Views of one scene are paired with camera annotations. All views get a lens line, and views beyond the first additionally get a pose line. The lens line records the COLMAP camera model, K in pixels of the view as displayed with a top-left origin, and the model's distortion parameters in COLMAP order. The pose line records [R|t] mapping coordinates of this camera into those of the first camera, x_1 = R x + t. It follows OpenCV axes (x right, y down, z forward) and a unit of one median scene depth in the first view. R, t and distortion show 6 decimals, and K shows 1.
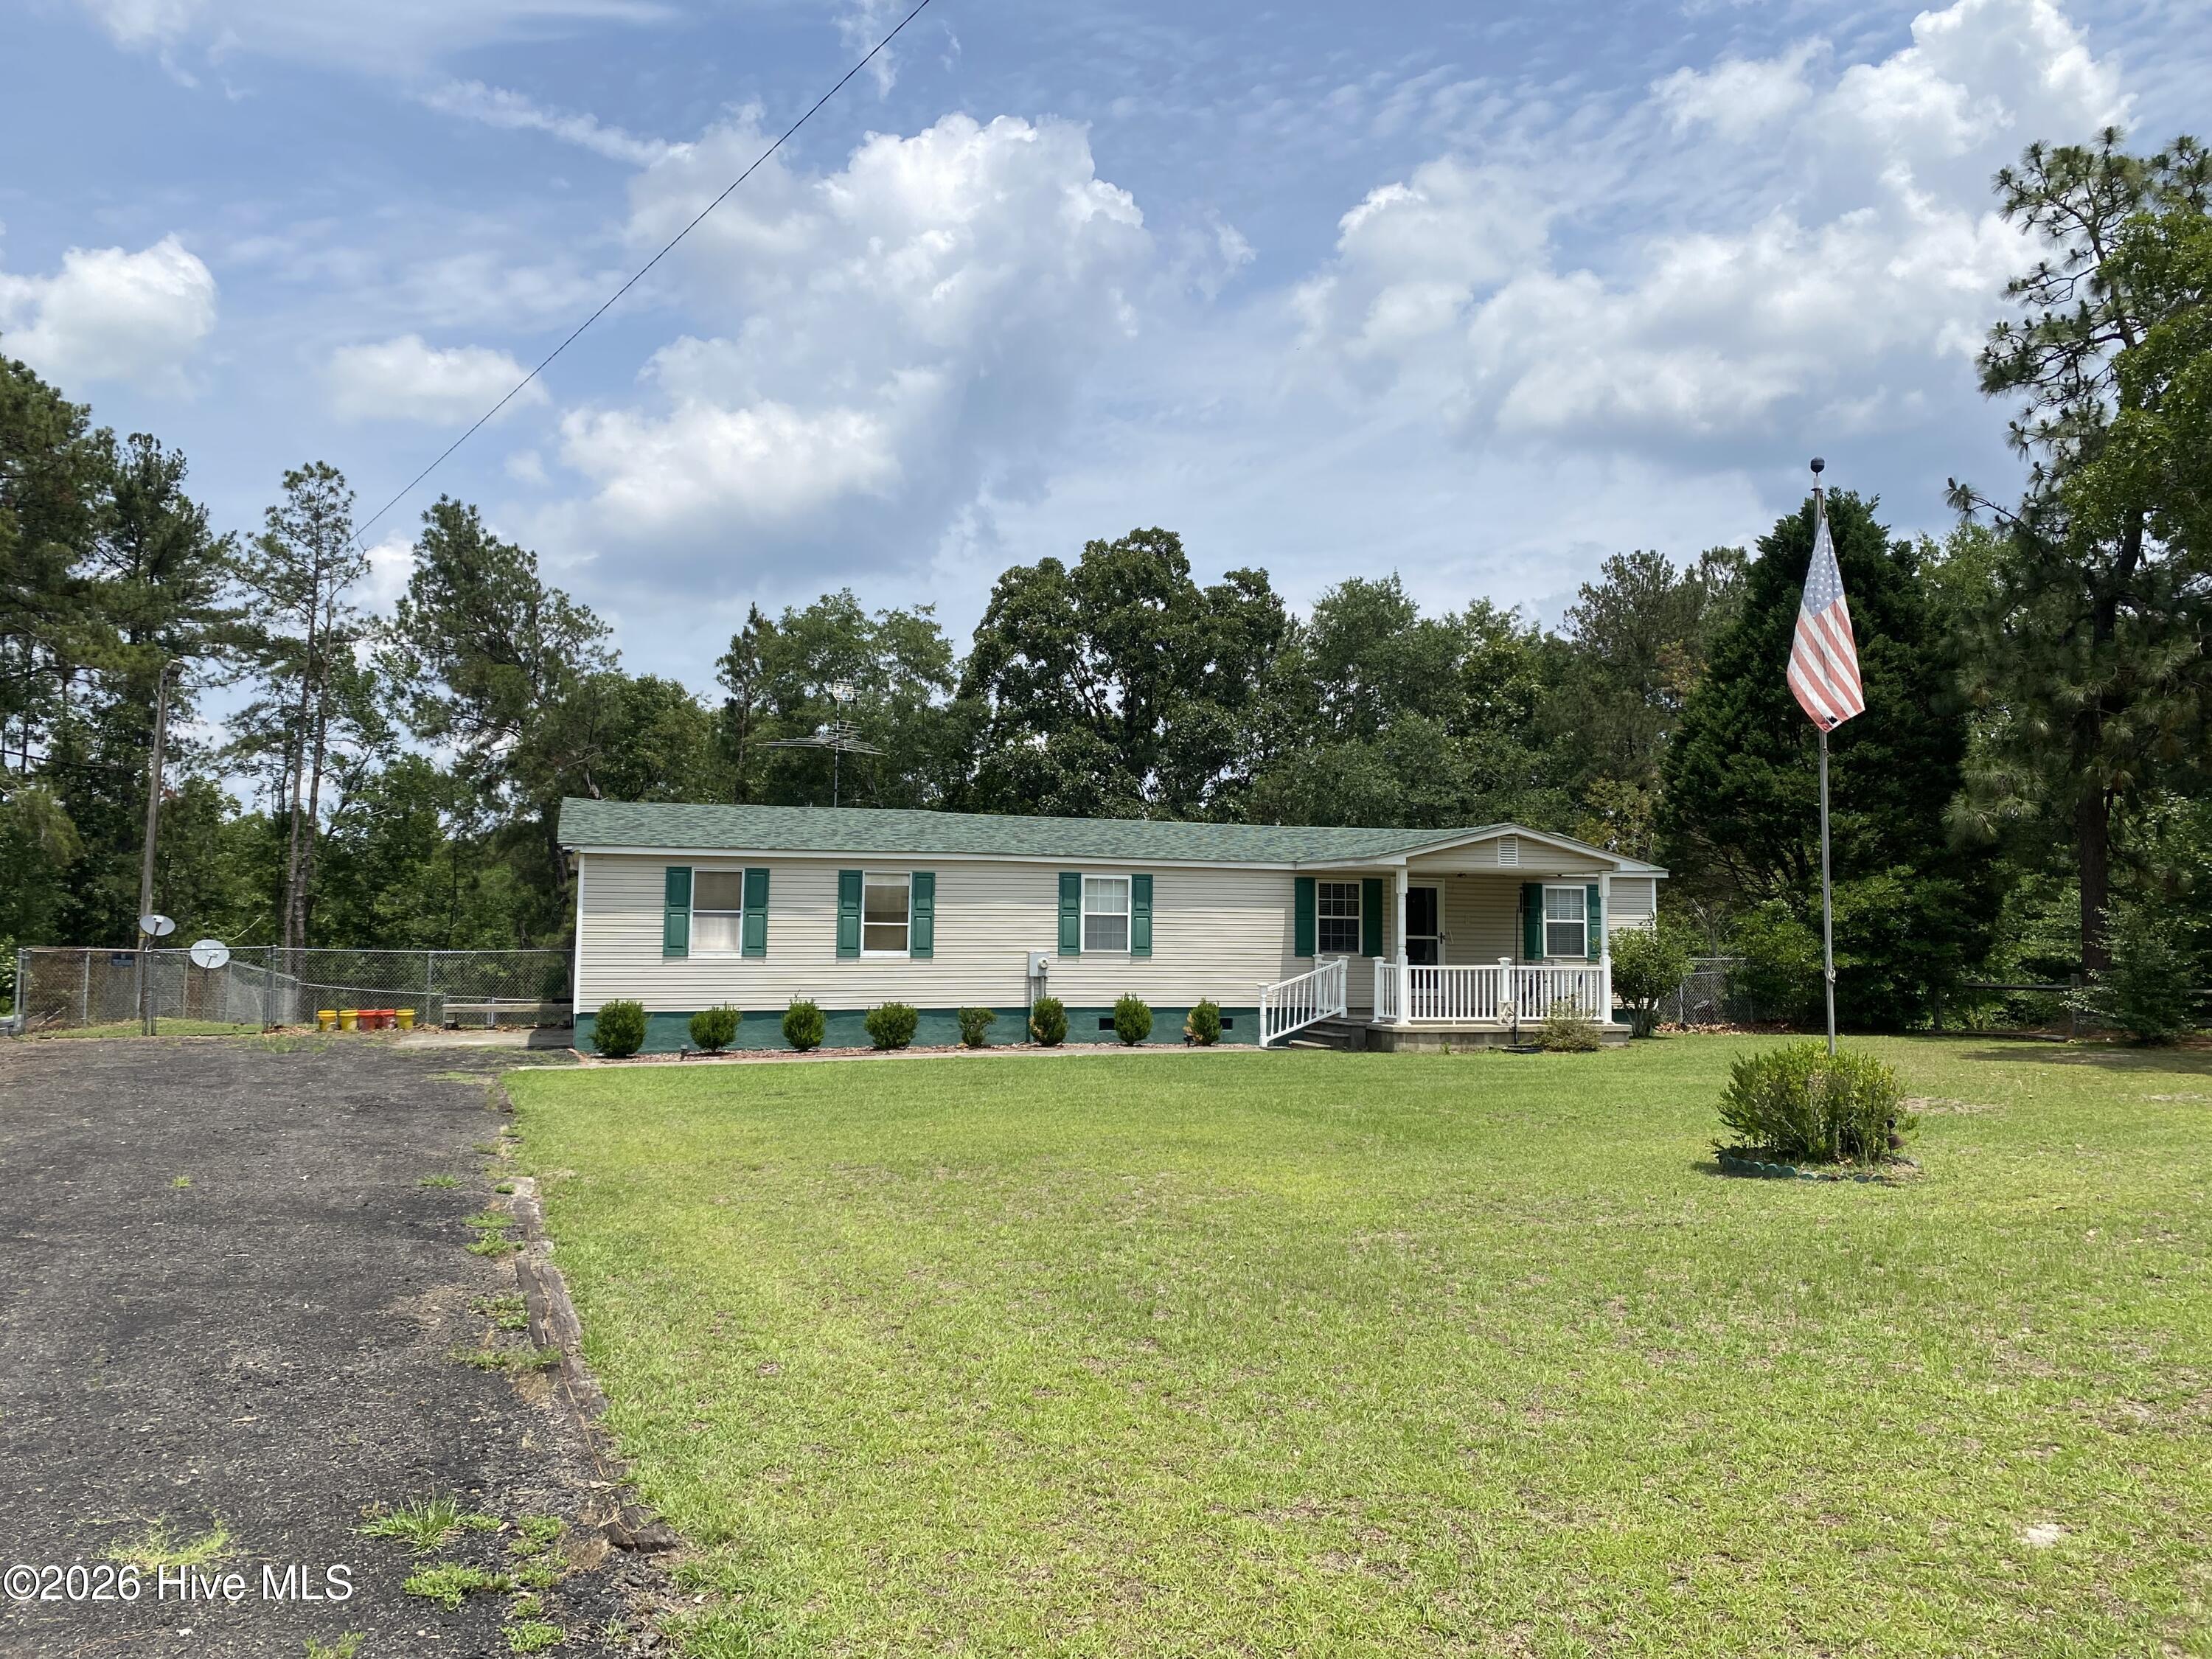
lens RADIAL K [[1646.8, 0, 1081.6], [0, 1646.8, 834.8], [0, 0, 1]] dist [0.037837, -0.001532]
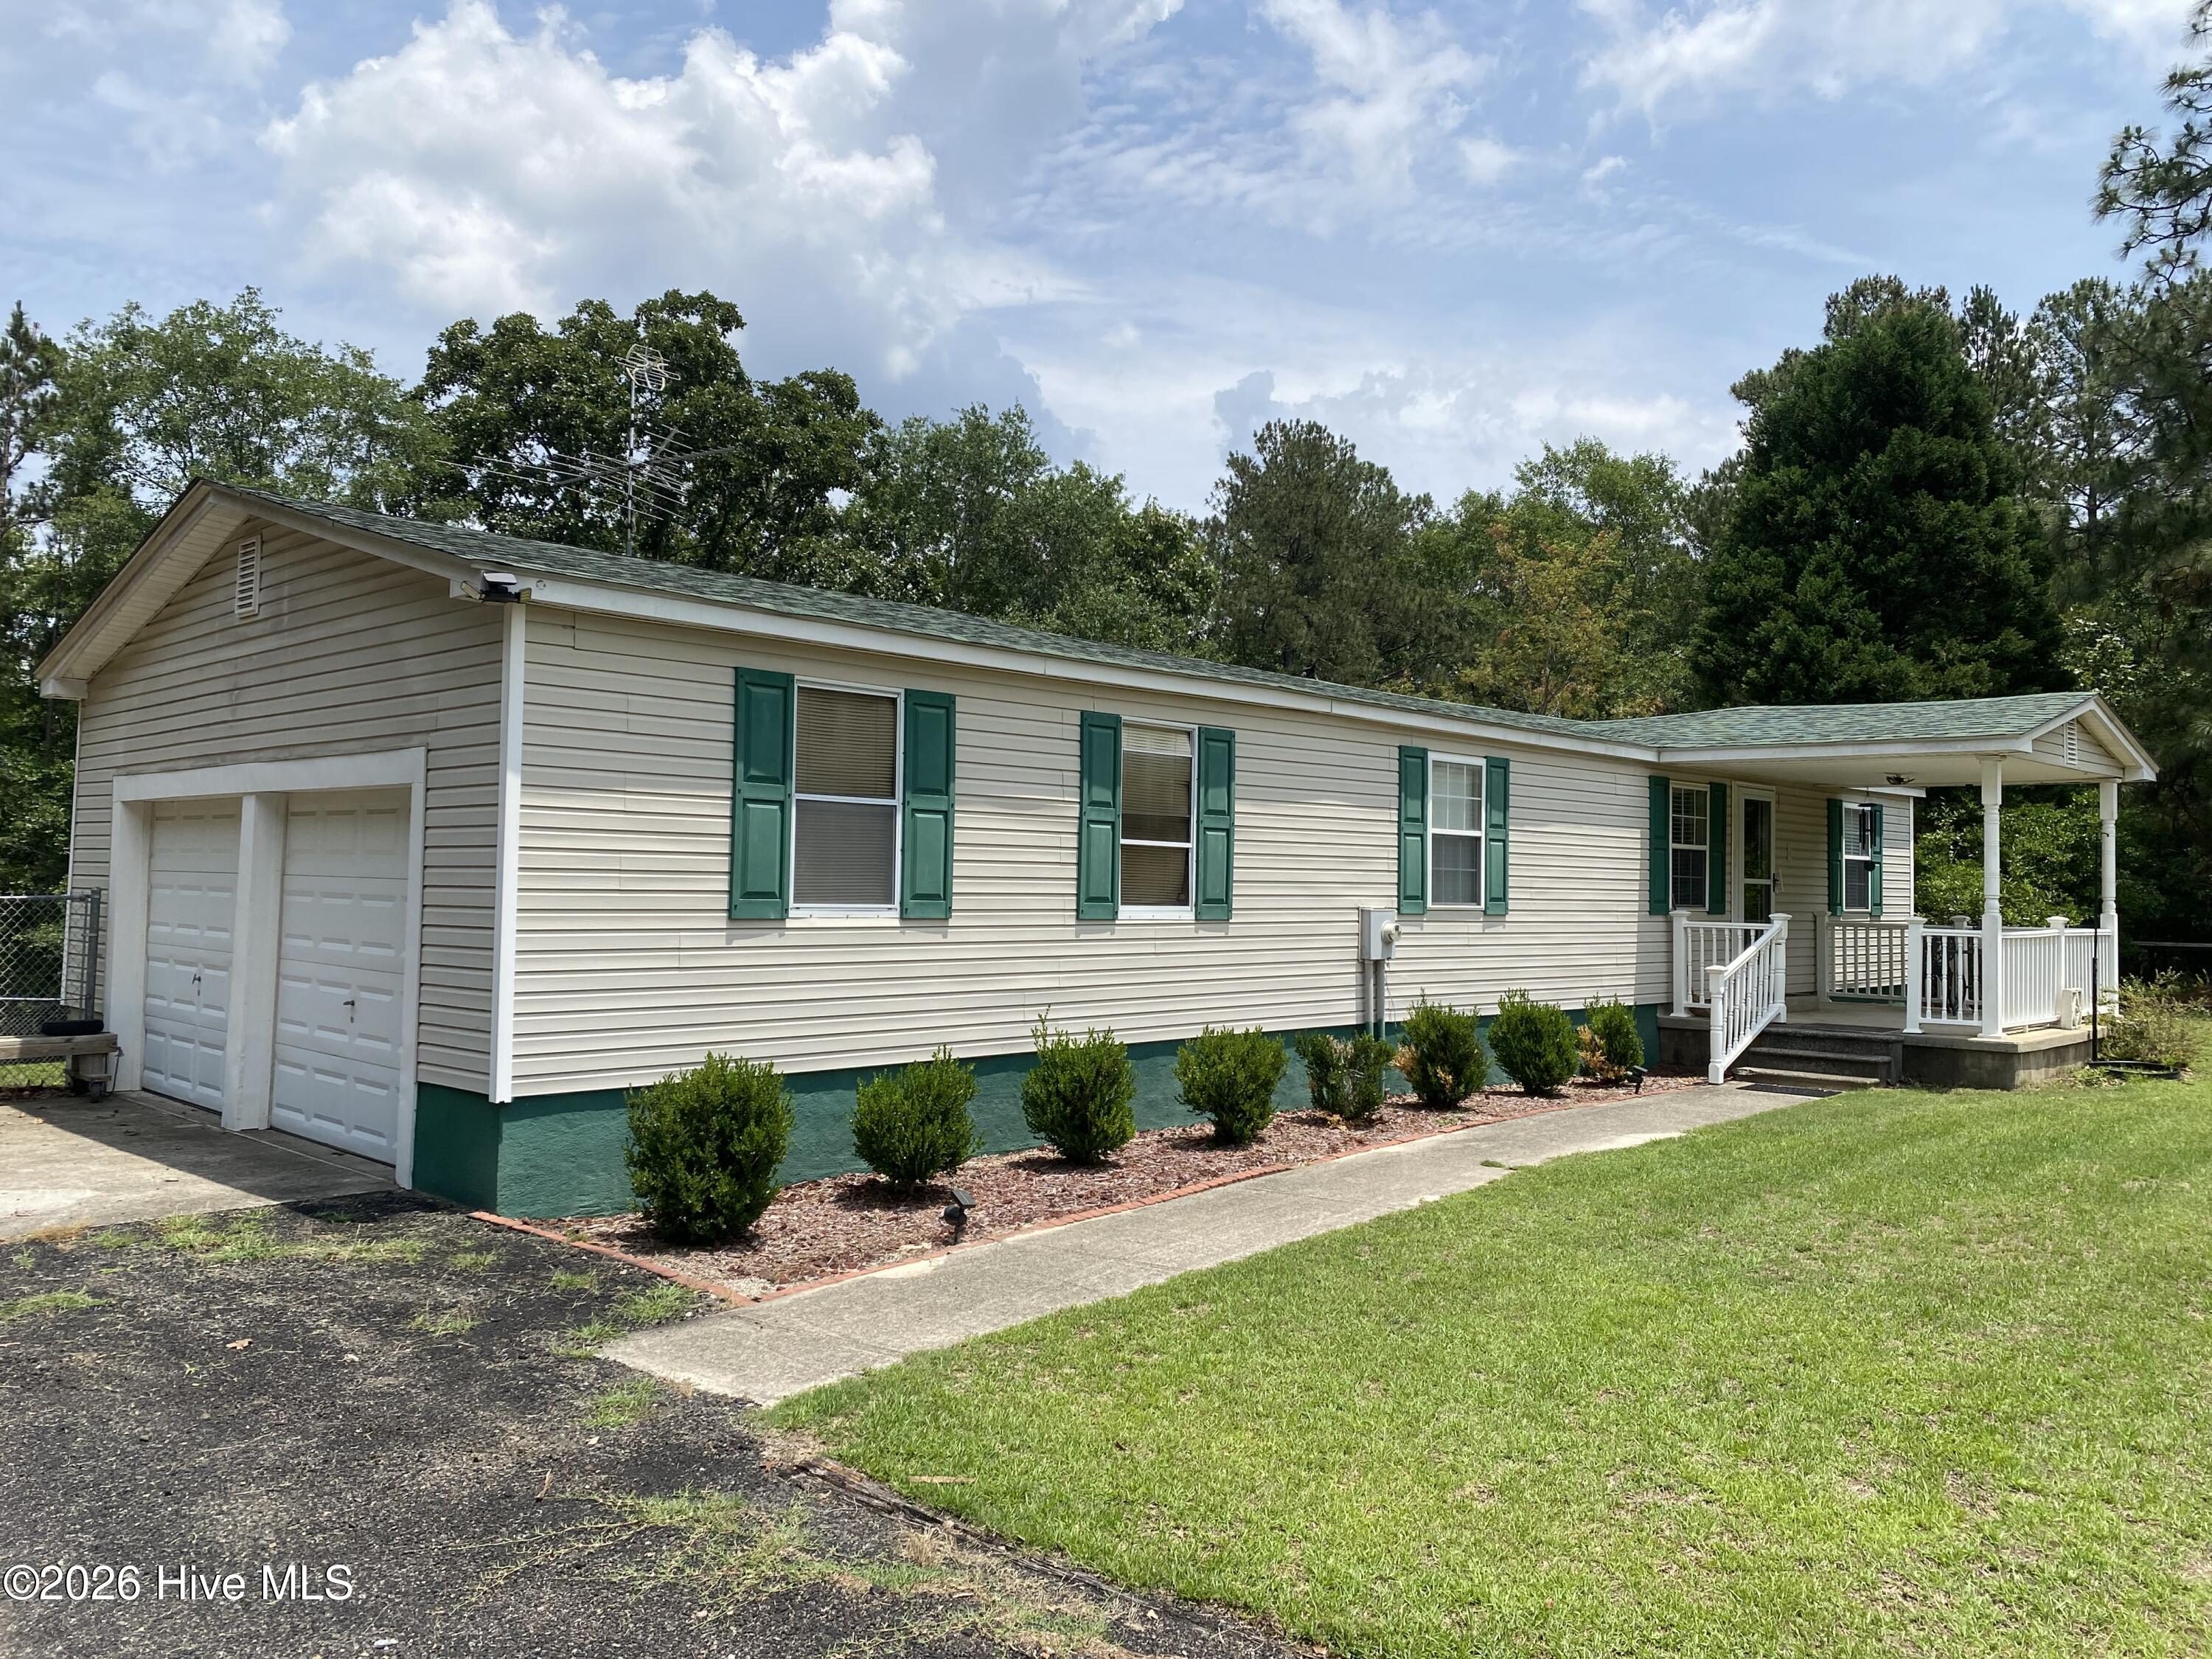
lens RADIAL K [[1706.7, 0, 1106.0], [0, 1706.7, 829.5], [0, 0, 1]] dist [0.053450, -0.084497]
pose [[0.871147, 0.020132, 0.490609, -0.337050], [-0.034084, 0.999228, 0.019518, 0.040924], [-0.489837, -0.033725, 0.871161, 0.602128]]
